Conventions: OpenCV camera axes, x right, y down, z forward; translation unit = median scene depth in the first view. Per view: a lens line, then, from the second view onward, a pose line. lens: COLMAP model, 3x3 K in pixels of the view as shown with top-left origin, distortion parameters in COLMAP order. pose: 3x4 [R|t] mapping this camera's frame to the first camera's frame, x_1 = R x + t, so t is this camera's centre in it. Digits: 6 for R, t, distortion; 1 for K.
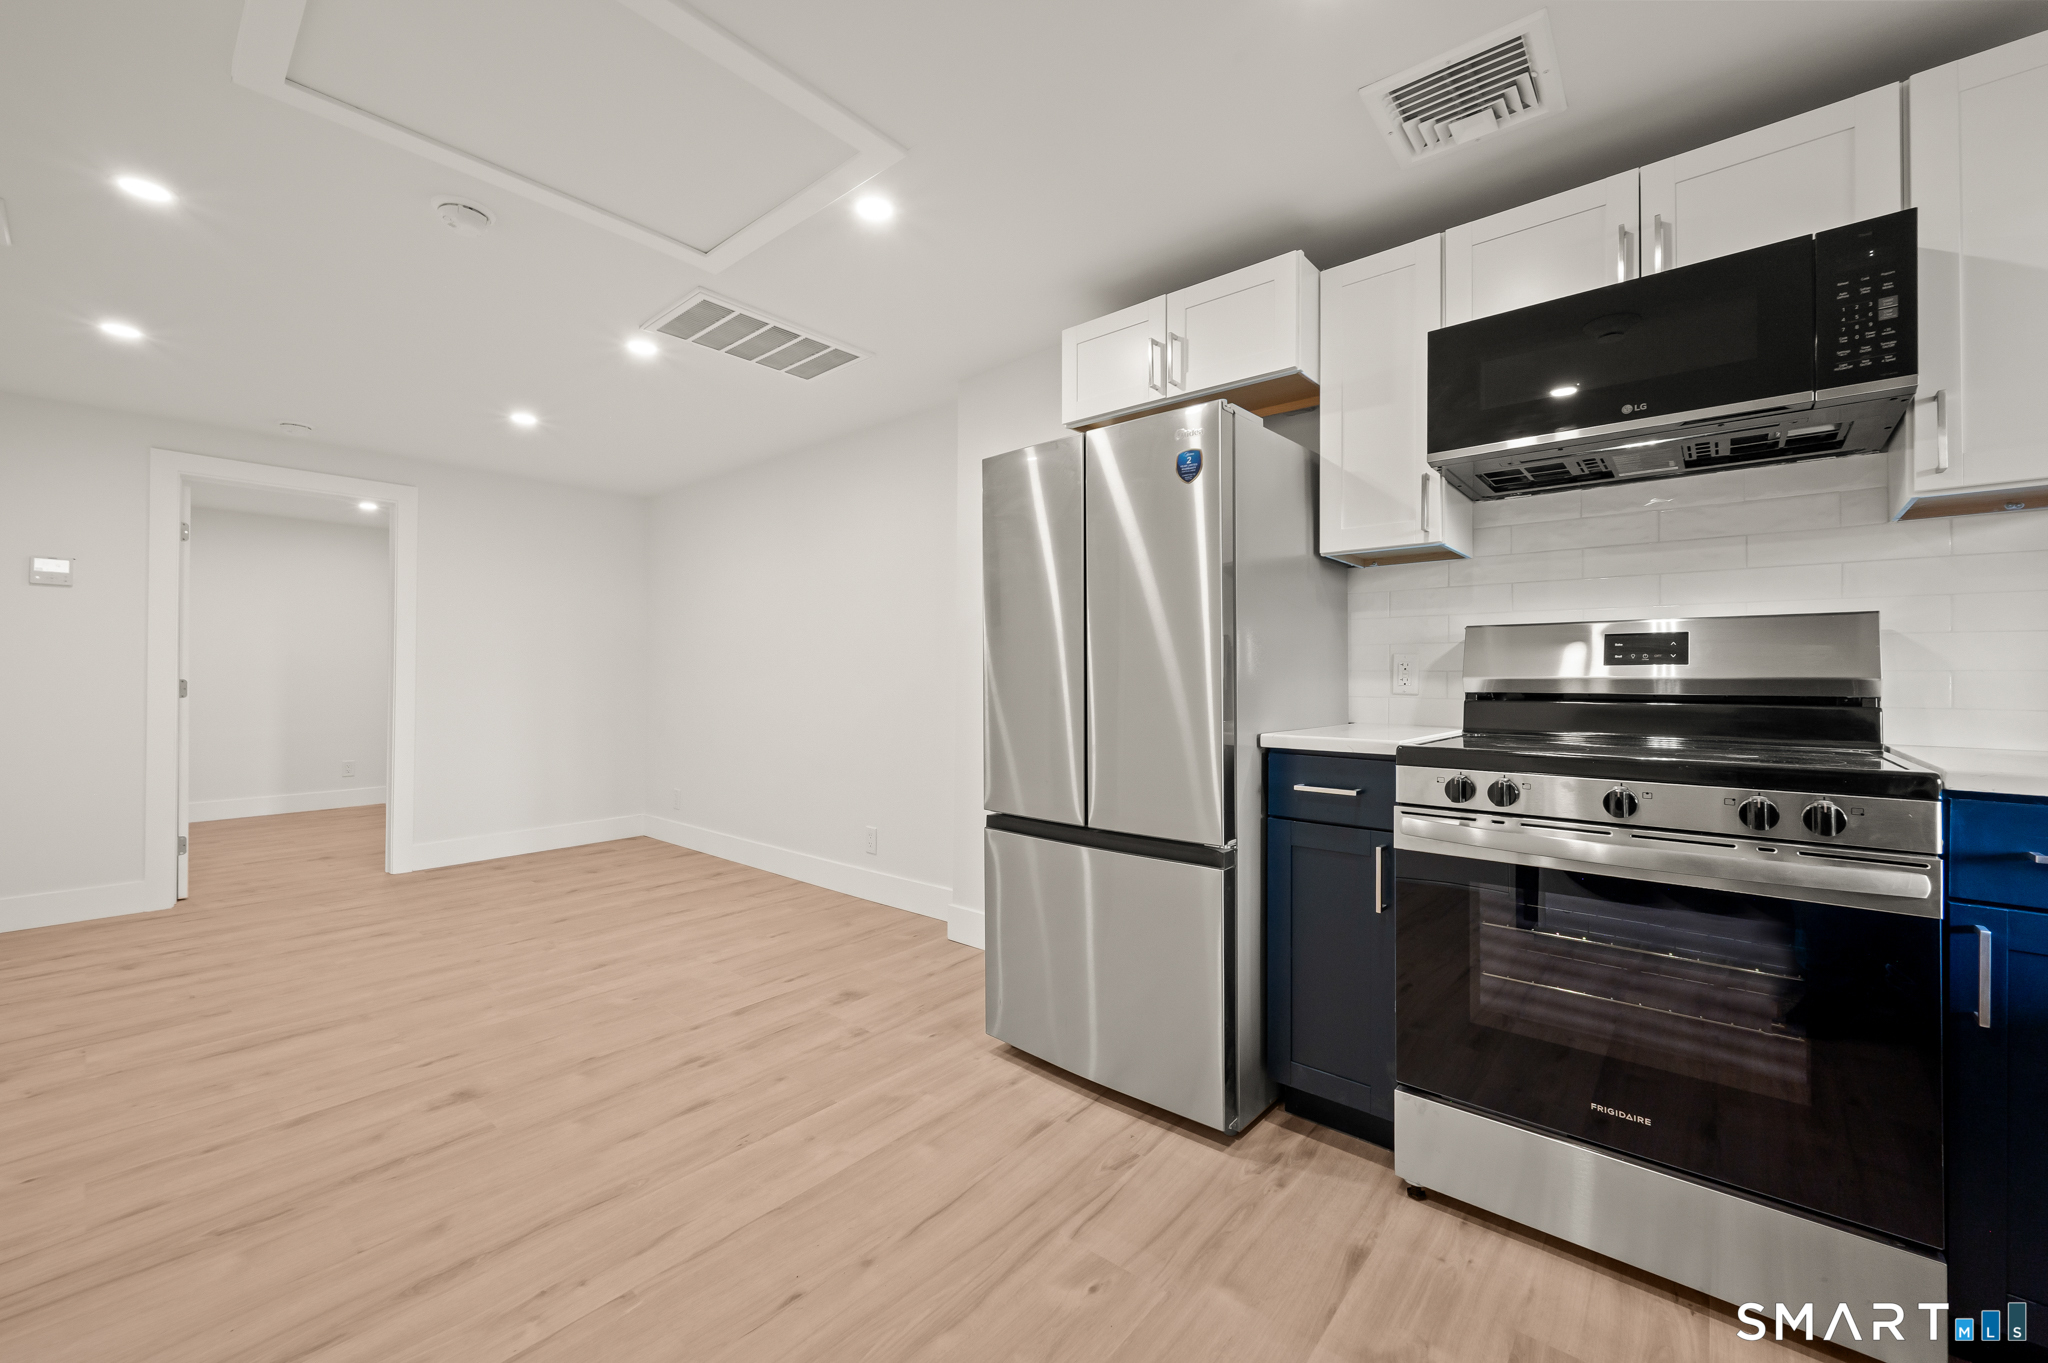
lens RADIAL K [[849.6, 0, 960.2], [0, 849.6, 662.3], [0, 0, 1]] dist [-0.002555, -0.000298]
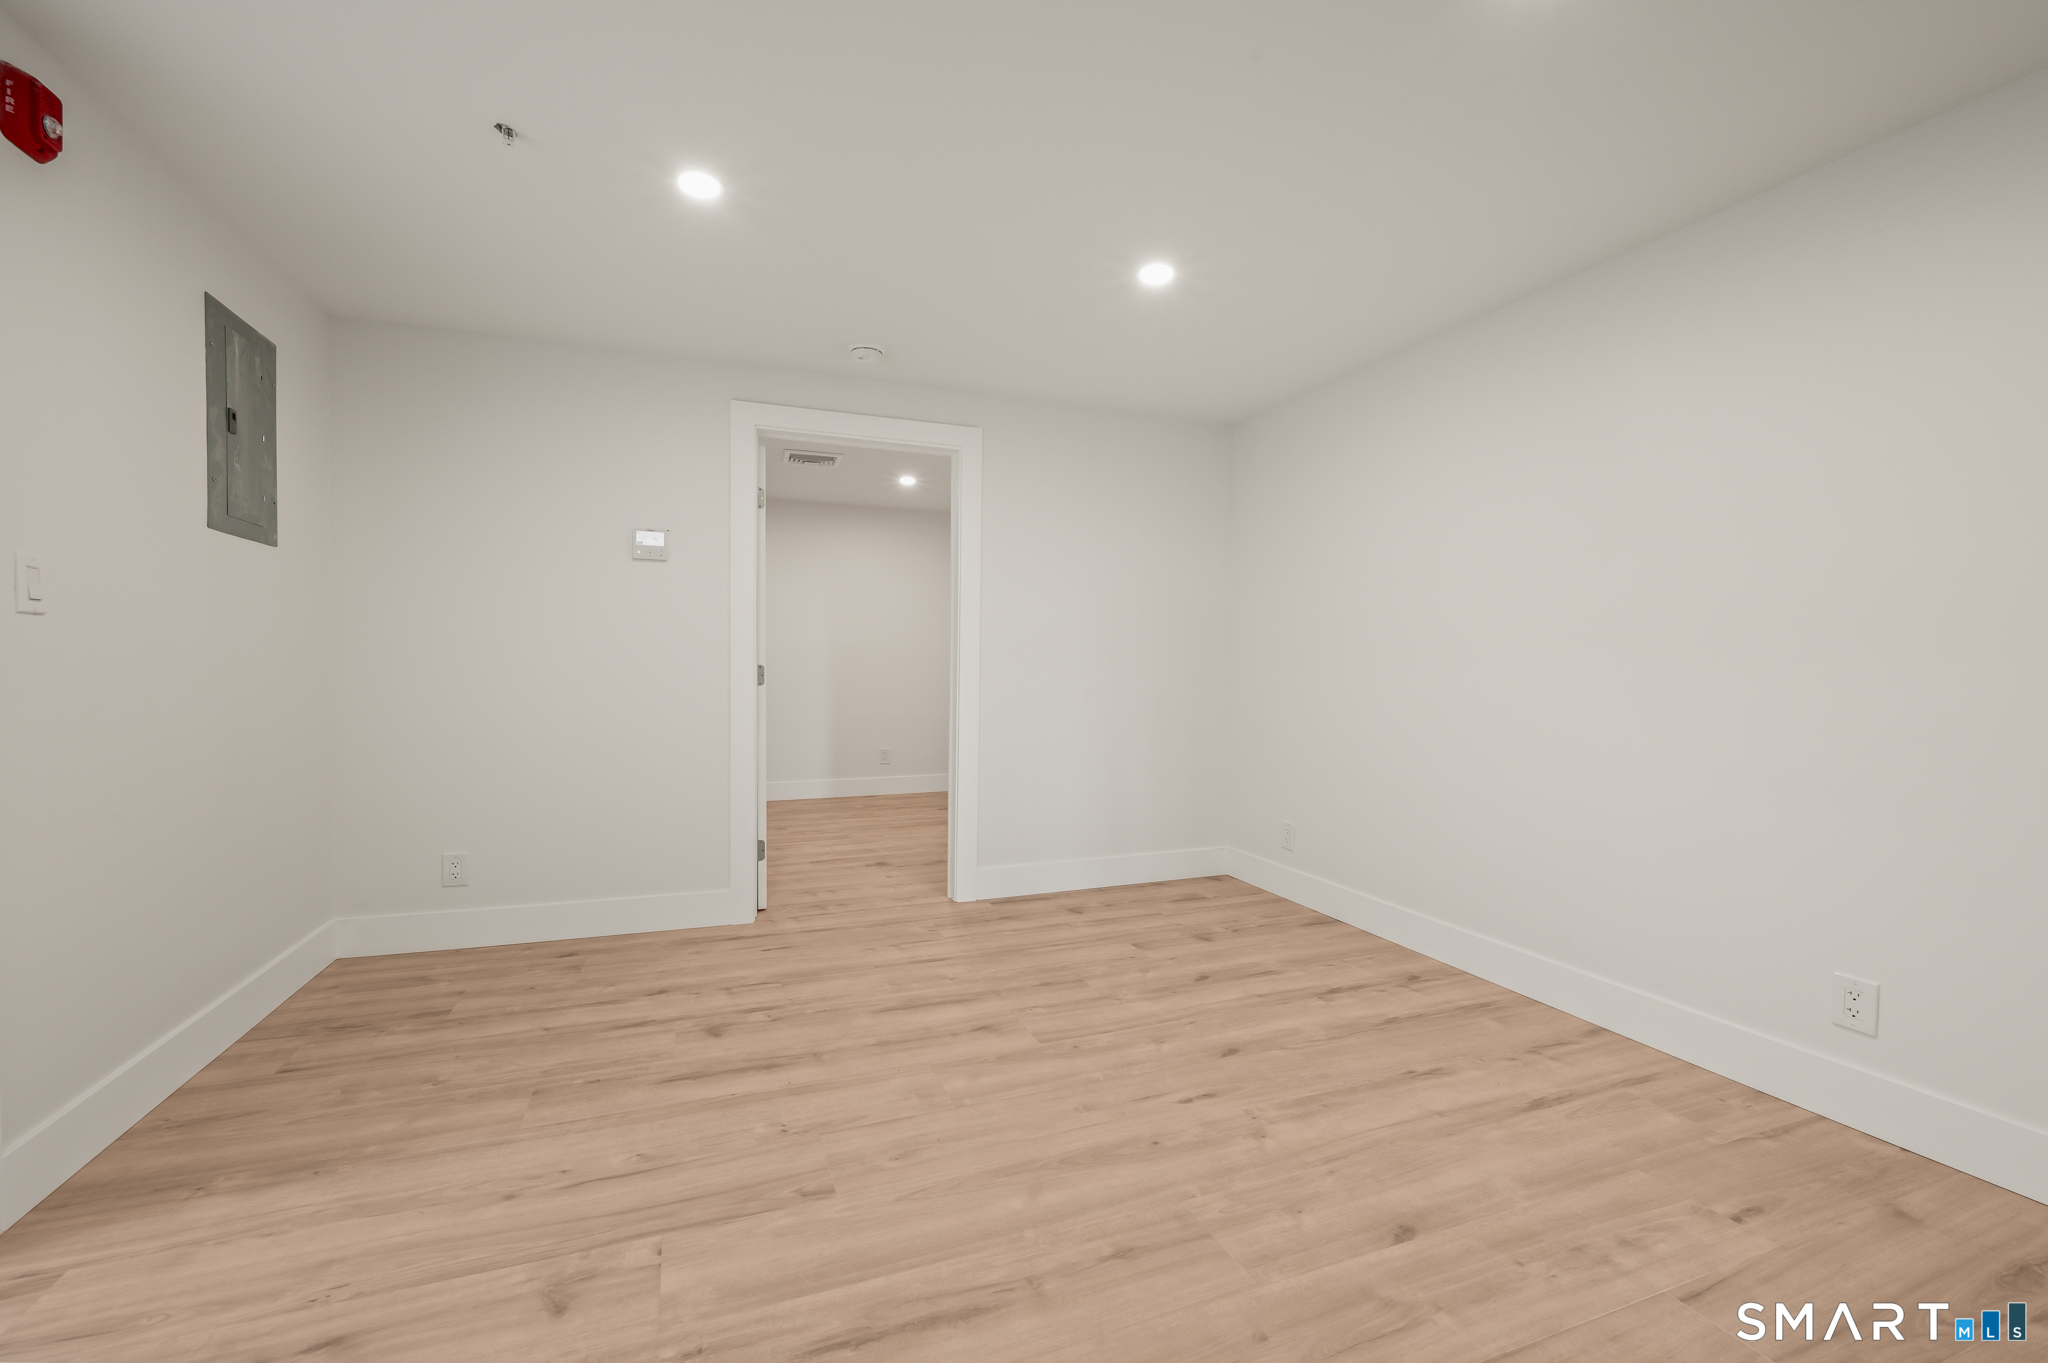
lens RADIAL K [[849.6, 0, 960.2], [0, 849.6, 662.3], [0, 0, 1]] dist [-0.002555, -0.000298]
pose [[0.877654, 0.002754, -0.479286, -0.322870], [0.004450, 0.999894, 0.013894, 0.006554], [0.479274, -0.014327, 0.877549, 0.335520]]
